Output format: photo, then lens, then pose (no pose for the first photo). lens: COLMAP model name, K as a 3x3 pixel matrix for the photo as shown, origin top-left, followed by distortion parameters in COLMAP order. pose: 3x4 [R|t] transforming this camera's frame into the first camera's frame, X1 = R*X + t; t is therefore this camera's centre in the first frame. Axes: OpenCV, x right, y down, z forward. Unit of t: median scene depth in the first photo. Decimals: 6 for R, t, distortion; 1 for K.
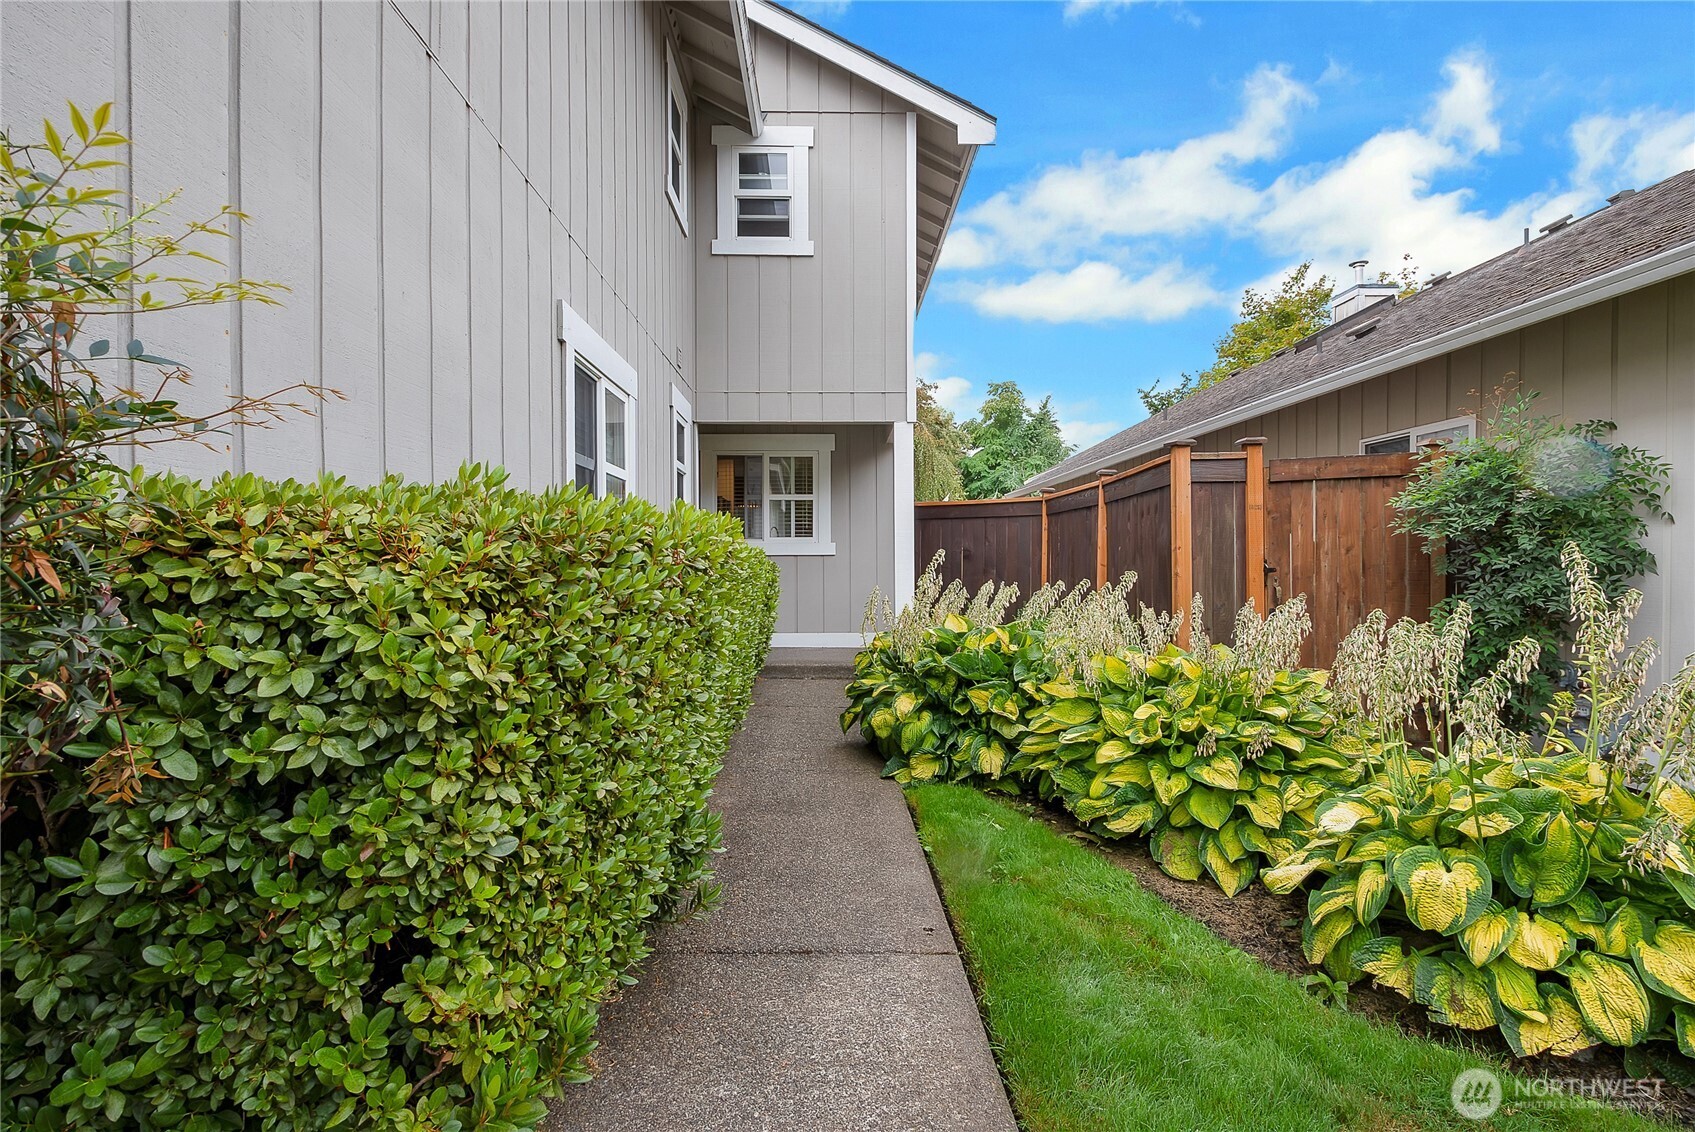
lens RADIAL K [[851.4, 0, 847.5], [0, 851.4, 566.0], [0, 0, 1]] dist [0.005379, -0.000071]
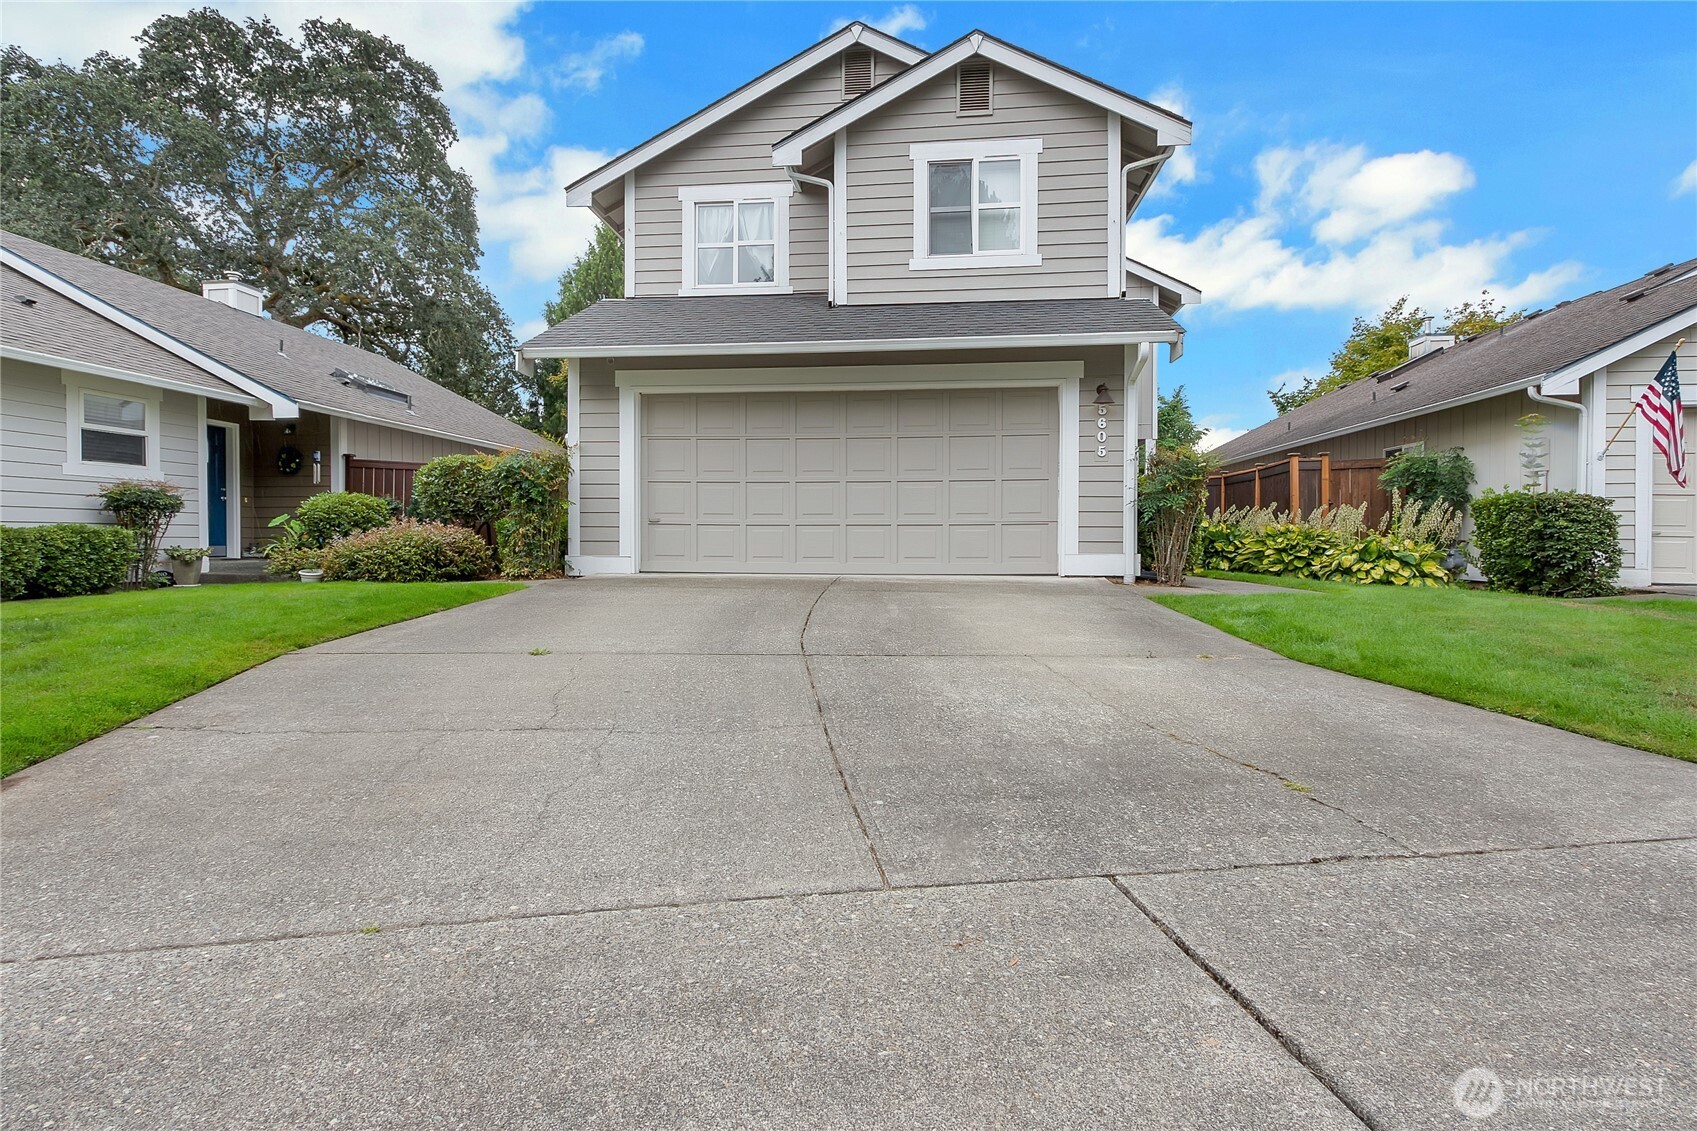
lens RADIAL K [[843.6, 0, 842.7], [0, 843.6, 555.9], [0, 0, 1]] dist [0.005086, -0.000466]
pose [[0.991680, 0.007436, -0.128515, -0.634626], [-0.005662, 0.999884, 0.014168, 0.133801], [0.128605, -0.013322, 0.991606, -1.716469]]
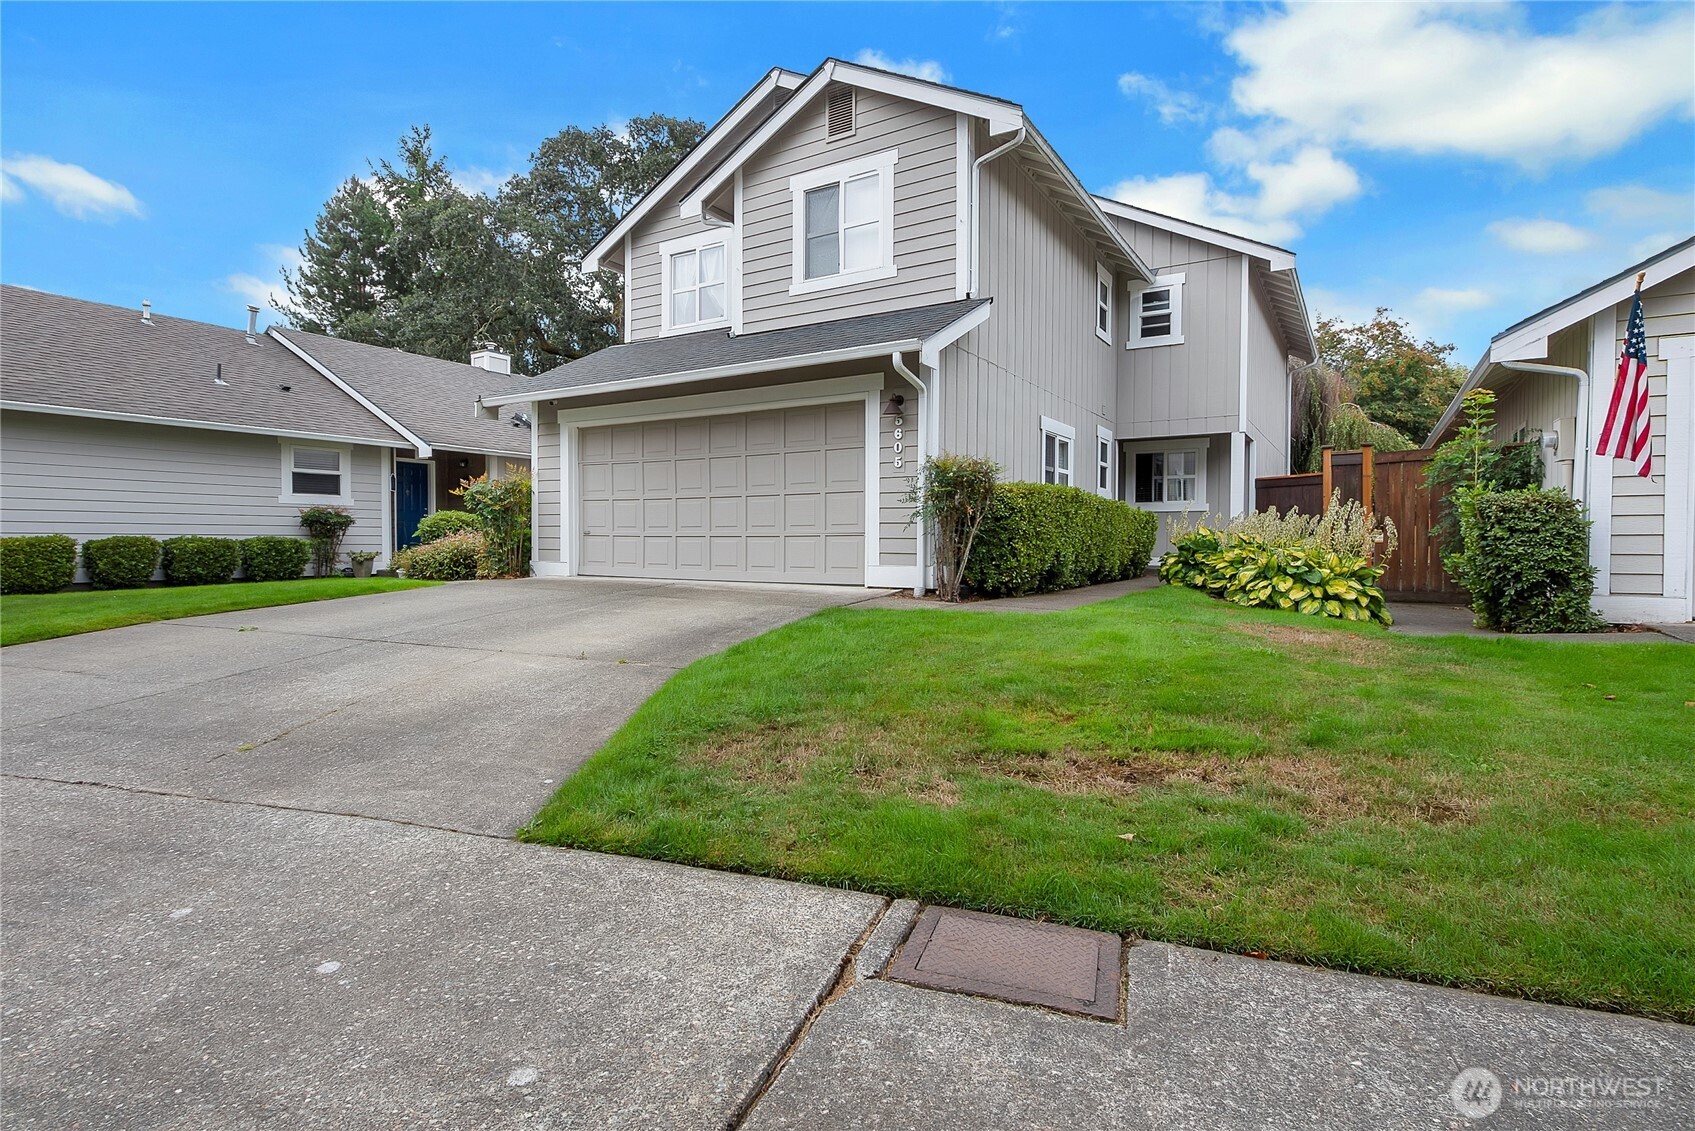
lens RADIAL K [[851.4, 0, 847.5], [0, 851.4, 565.5], [0, 0, 1]] dist [0.005379, -0.000071]
pose [[0.838436, 0.021919, -0.544559, 0.559773], [-0.009620, 0.999630, 0.025424, 0.107304], [0.544915, -0.016077, 0.838337, -1.436732]]
